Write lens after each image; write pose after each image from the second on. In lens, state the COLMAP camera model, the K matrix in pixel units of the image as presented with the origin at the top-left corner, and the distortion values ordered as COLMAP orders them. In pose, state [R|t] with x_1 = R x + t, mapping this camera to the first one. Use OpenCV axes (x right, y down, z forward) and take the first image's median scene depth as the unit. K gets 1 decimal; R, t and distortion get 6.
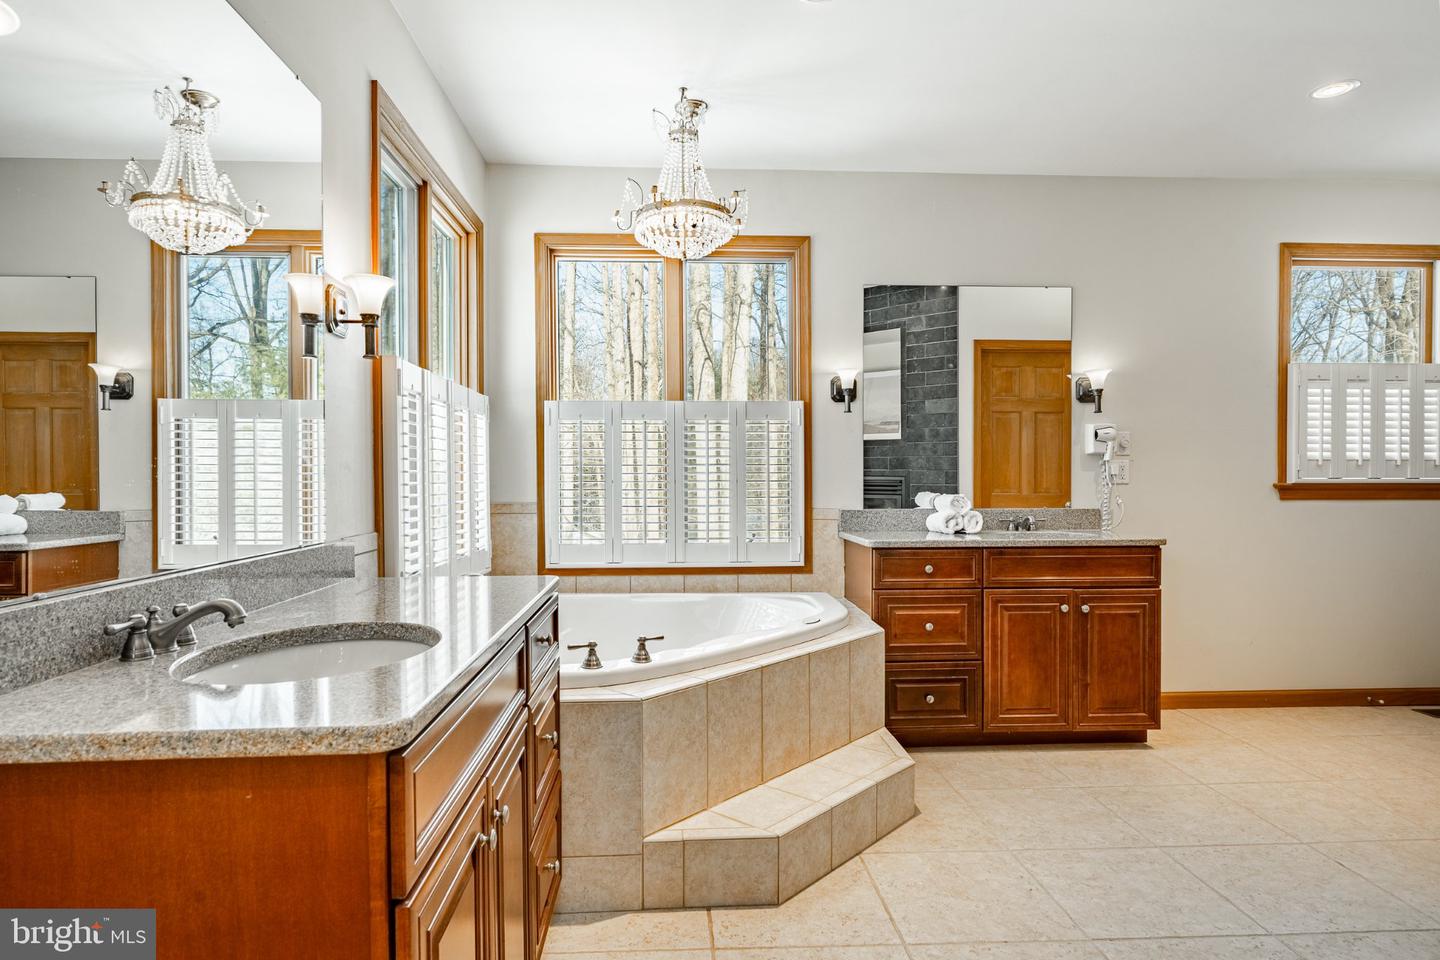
lens RADIAL K [[828.2, 0, 710.4], [0, 828.2, 486.2], [0, 0, 1]] dist [0.006116, -0.001552]
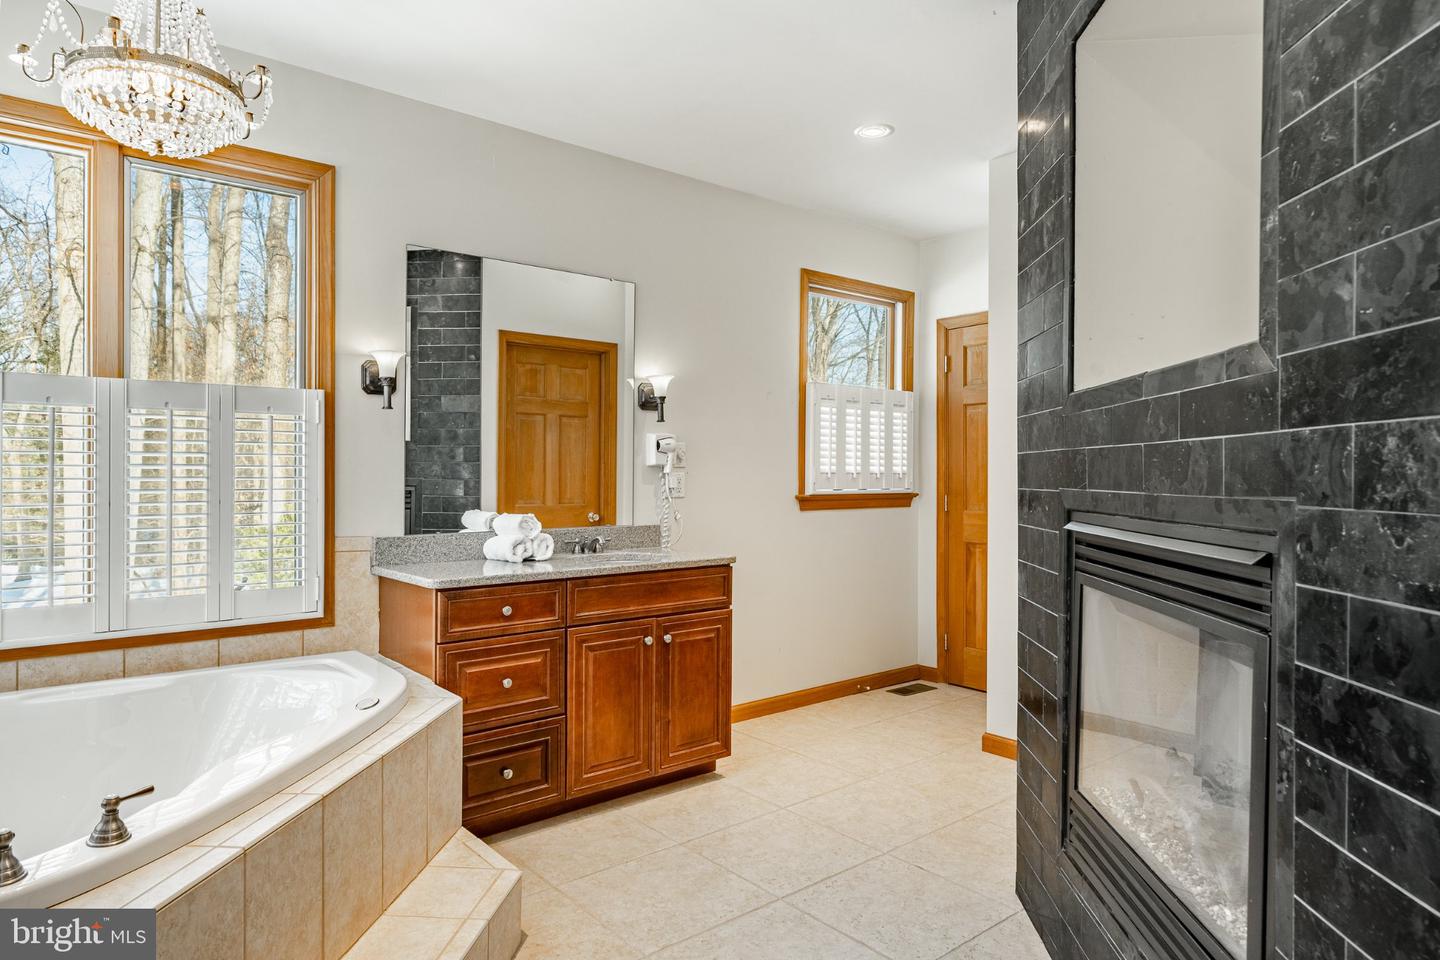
lens RADIAL K [[887.3, 0, 731.8], [0, 887.3, 474.0], [0, 0, 1]] dist [0.001330, 0.000296]
pose [[0.801386, 0.004078, 0.598134, -0.068203], [0.005133, 0.999893, -0.013694, -0.017297], [-0.598125, 0.014045, 0.801279, 0.168470]]
